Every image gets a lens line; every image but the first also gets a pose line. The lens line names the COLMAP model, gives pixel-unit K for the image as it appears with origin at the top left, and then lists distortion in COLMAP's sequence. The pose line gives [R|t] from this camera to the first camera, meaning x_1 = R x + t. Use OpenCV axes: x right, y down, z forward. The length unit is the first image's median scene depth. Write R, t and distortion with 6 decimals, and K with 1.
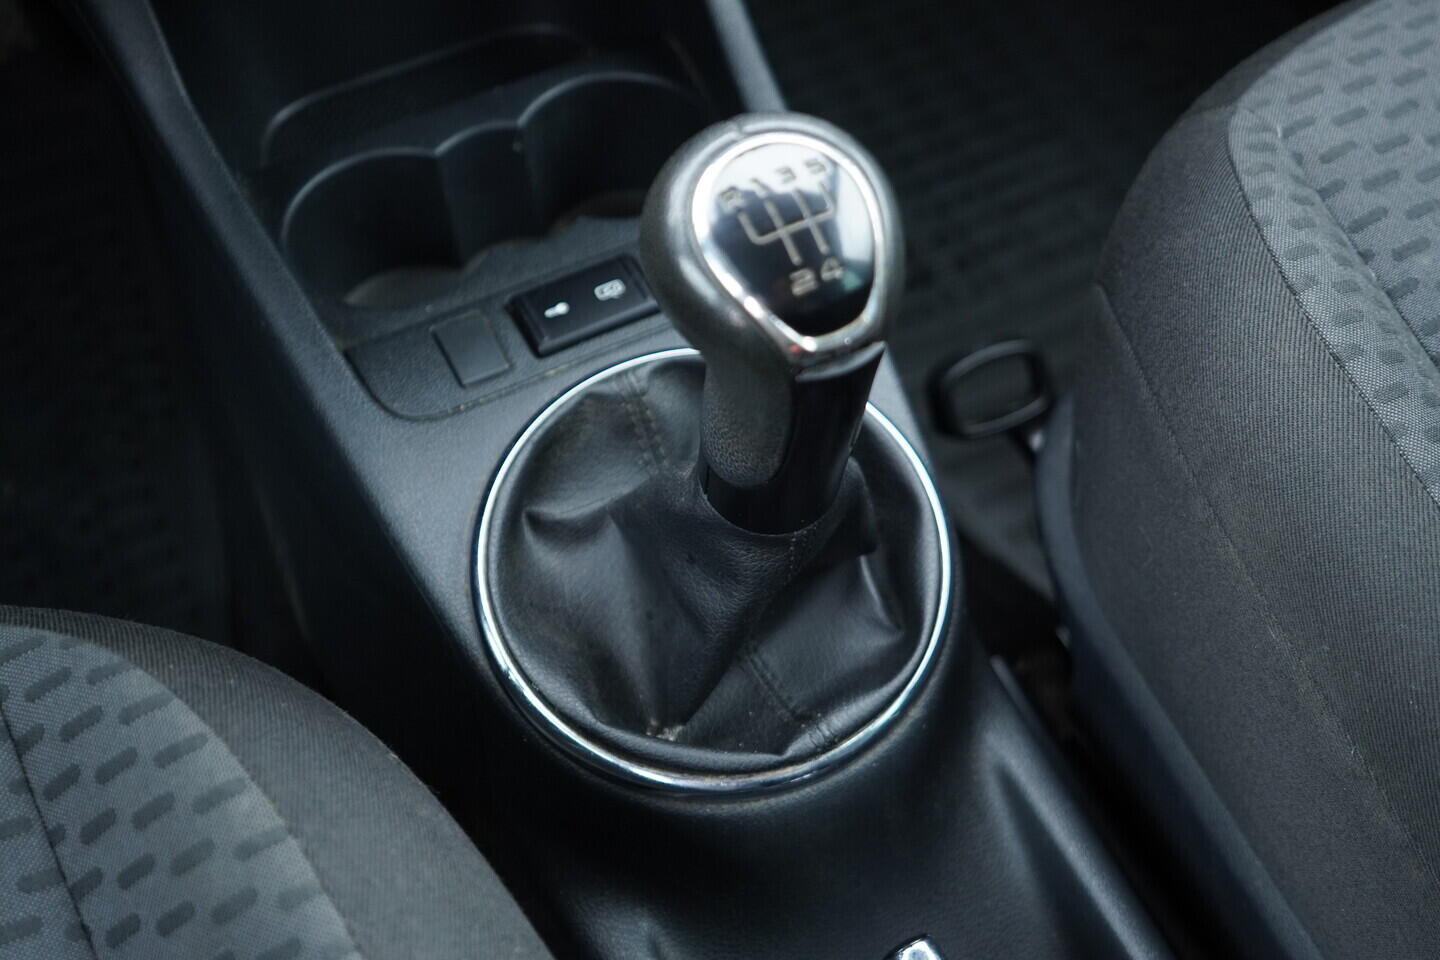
lens RADIAL K [[1472.6, 0, 720.0], [0, 1472.6, 480.0], [0, 0, 1]] dist [-0.001578, 0.021762]
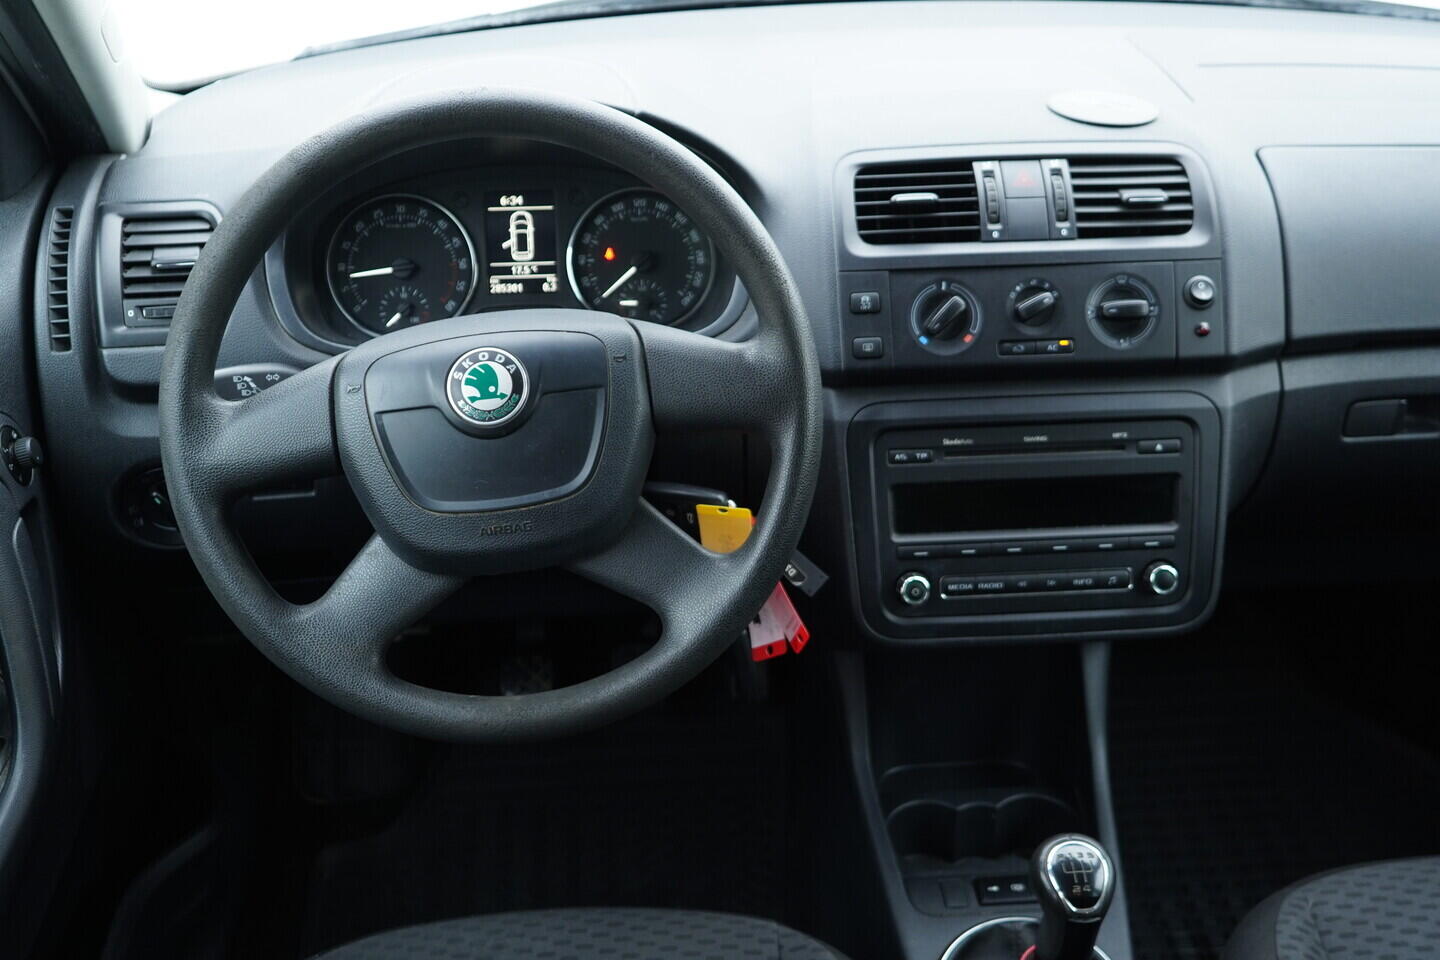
lens RADIAL K [[1472.6, 0, 720.0], [0, 1472.6, 480.0], [0, 0, 1]] dist [-0.001578, 0.021762]
pose [[0.917792, 0.204254, -0.340497, 0.174430], [-0.326960, 0.875332, -0.356217, 0.327863], [0.225289, 0.438262, 0.870156, -1.598555]]
